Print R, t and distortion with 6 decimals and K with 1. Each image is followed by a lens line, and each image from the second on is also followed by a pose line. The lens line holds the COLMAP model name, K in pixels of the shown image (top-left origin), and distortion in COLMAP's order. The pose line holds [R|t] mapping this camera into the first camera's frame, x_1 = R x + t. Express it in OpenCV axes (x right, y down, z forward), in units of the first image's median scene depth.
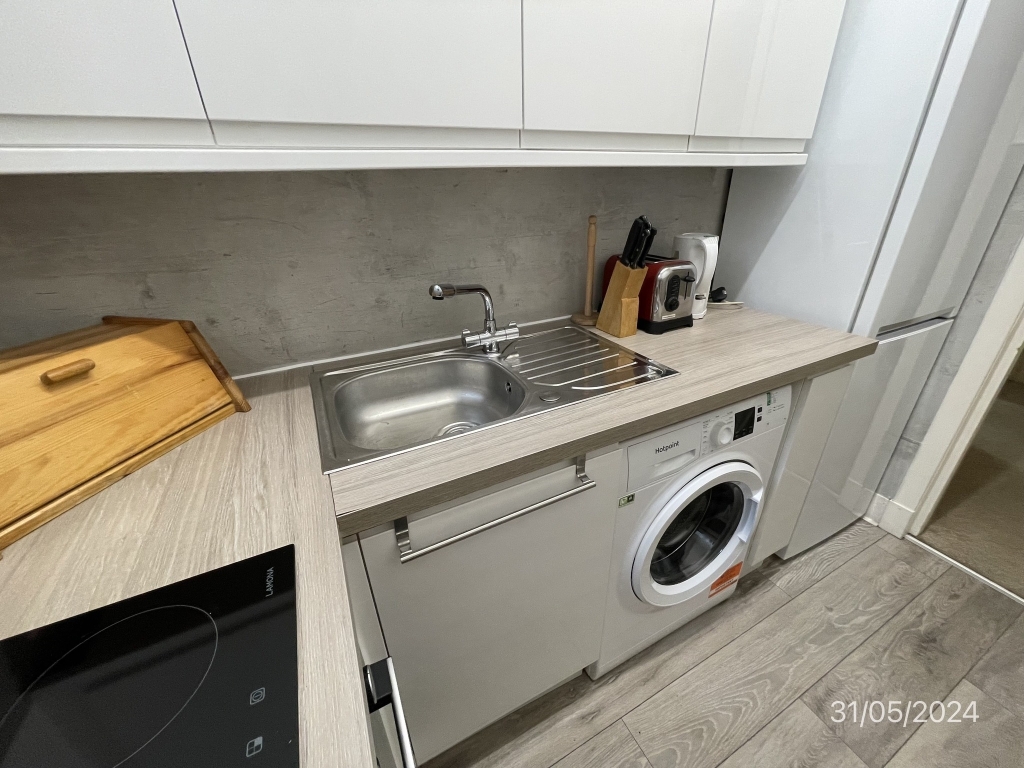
lens RADIAL K [[410.0, 0, 512.0], [0, 410.0, 384.0], [0, 0, 1]] dist [-0.001560, -0.000023]
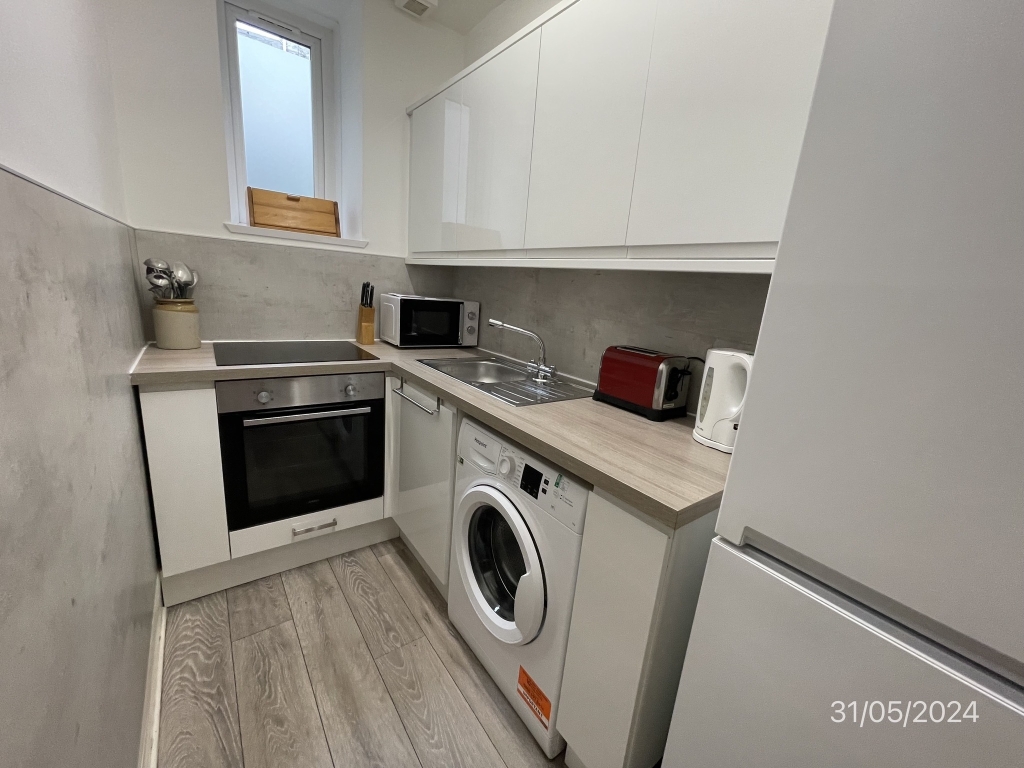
lens RADIAL K [[410.0, 0, 512.0], [0, 410.0, 384.0], [0, 0, 1]] dist [-0.001560, -0.000023]
pose [[0.172363, 0.266206, -0.948380, 1.390443], [-0.507649, 0.849091, 0.146074, -0.233873], [0.844147, 0.456266, 0.281491, 0.486891]]
